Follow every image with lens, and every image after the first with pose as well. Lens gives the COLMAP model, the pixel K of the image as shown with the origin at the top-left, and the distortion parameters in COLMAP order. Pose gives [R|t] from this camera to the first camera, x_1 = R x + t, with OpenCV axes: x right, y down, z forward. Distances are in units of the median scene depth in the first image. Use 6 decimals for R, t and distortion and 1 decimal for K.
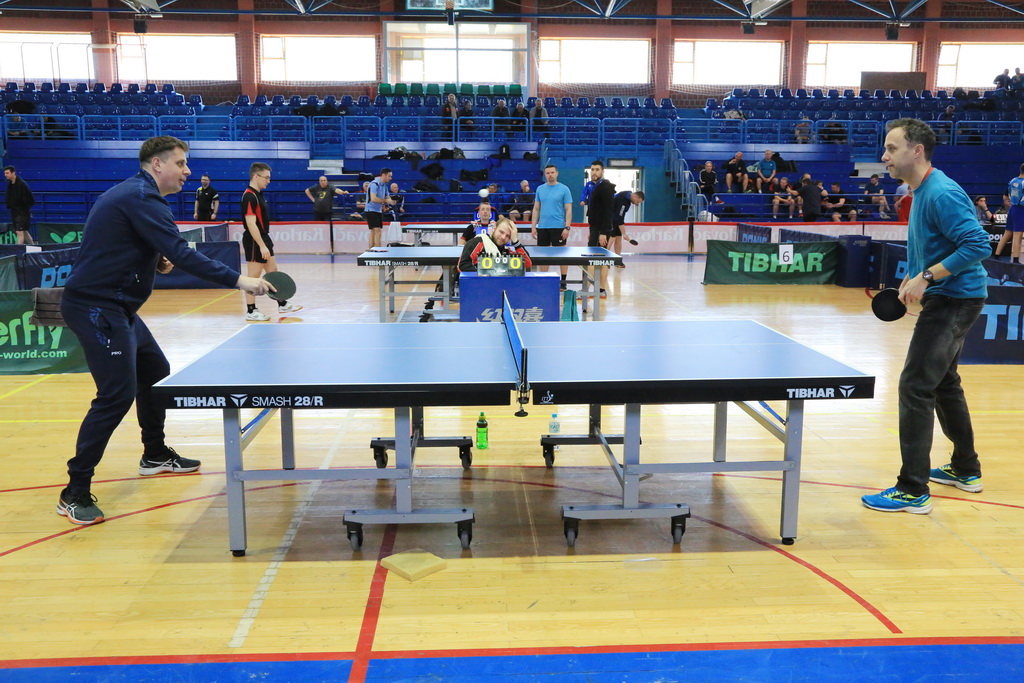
lens RADIAL K [[845.4, 0, 512.0], [0, 845.4, 341.5], [0, 0, 1]] dist [-0.006789, -0.001576]
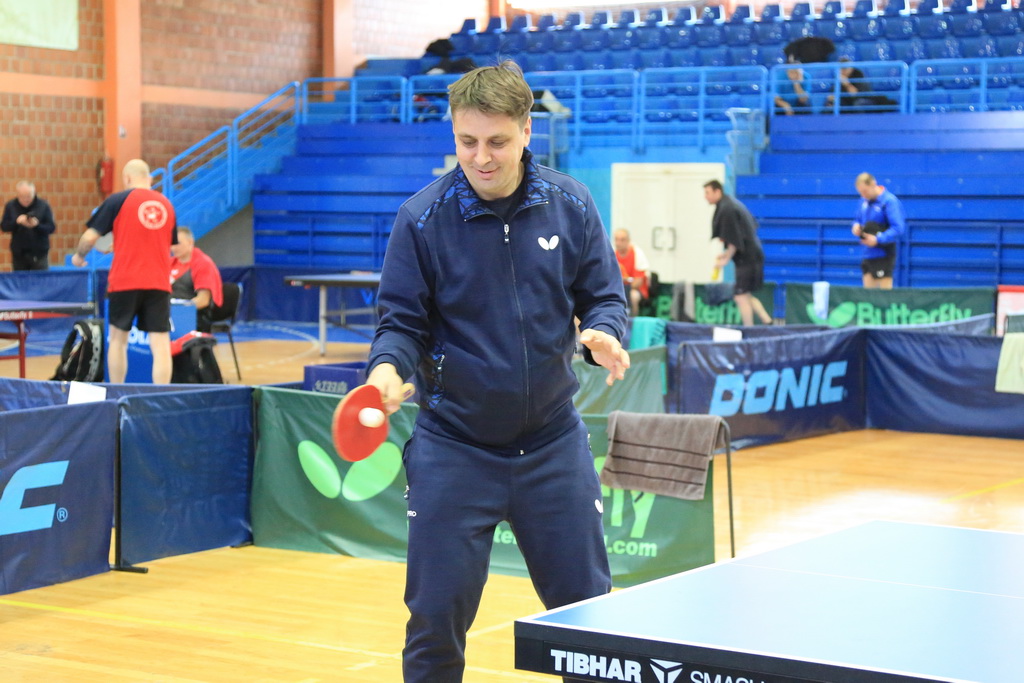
lens RADIAL K [[1990.2, 0, 512.0], [0, 1990.2, 341.5], [0, 0, 1]] dist [-0.014710, 0.051436]
pose [[0.791661, 0.042722, -0.609466, 0.101213], [-0.112891, 0.990604, -0.077199, -0.006646], [0.600441, 0.129918, 0.789045, 0.028185]]
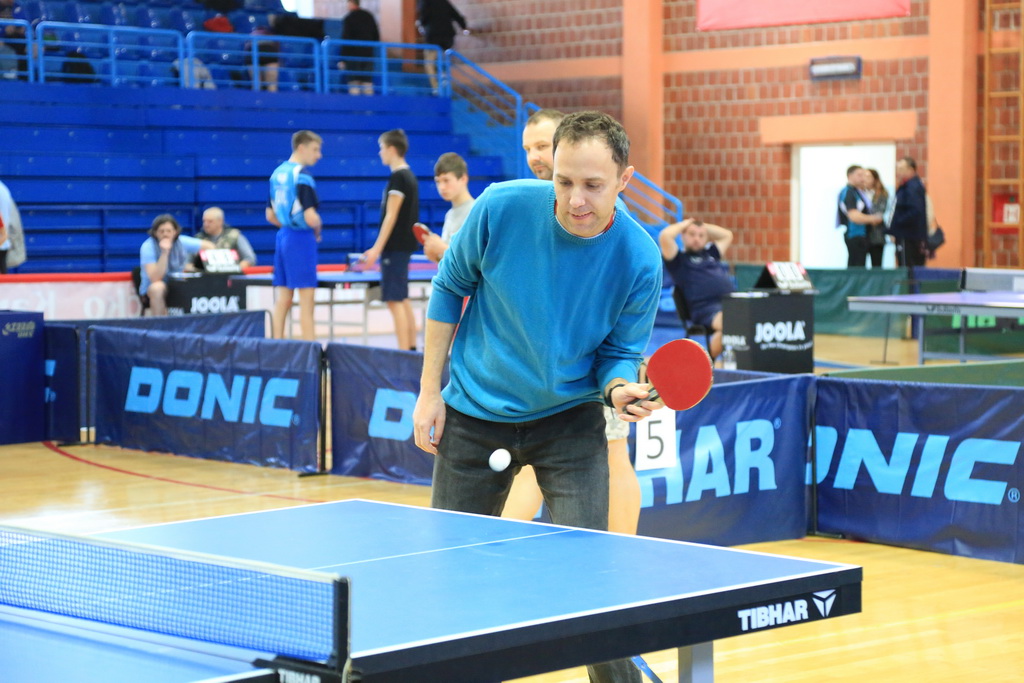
lens RADIAL K [[2633.7, 0, 512.0], [0, 2633.7, 341.5], [0, 0, 1]] dist [0.387869, 0.148140]
pose [[0.779191, -0.051993, 0.624626, -0.568229], [0.126967, 0.988986, -0.076063, 0.004035], [-0.613792, 0.138575, 0.777211, -0.061376]]
